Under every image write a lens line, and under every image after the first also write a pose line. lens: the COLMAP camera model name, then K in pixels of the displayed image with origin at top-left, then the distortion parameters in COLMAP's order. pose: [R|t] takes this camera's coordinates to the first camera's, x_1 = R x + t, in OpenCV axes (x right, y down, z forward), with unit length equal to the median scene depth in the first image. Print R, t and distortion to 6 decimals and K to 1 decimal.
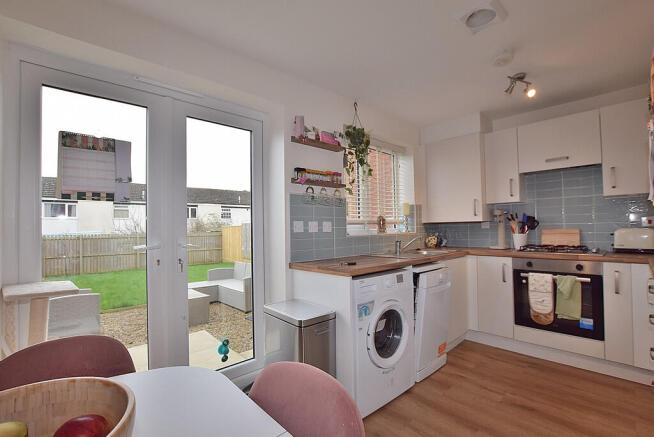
lens RADIAL K [[293.4, 0, 327.0], [0, 293.4, 218.5], [0, 0, 1]] dist [-0.024646, 0.000154]
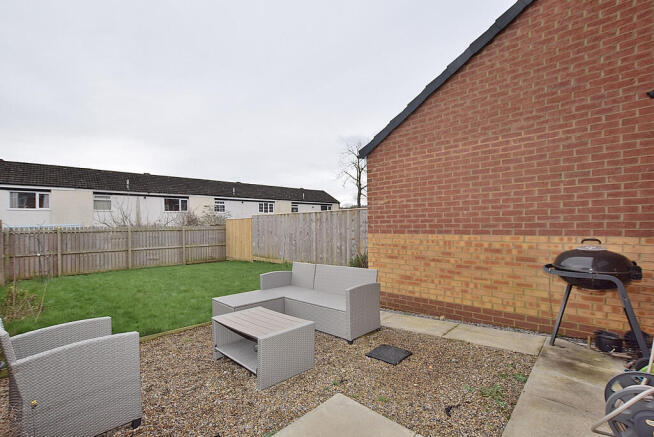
lens RADIAL K [[293.4, 0, 327.0], [0, 293.4, 218.5], [0, 0, 1]] dist [-0.024646, 0.000154]
pose [[0.997972, 0.005519, 0.063421, -0.115108], [-0.006410, 0.999883, 0.013863, 0.011135], [-0.063338, -0.014241, 0.997891, 0.109210]]
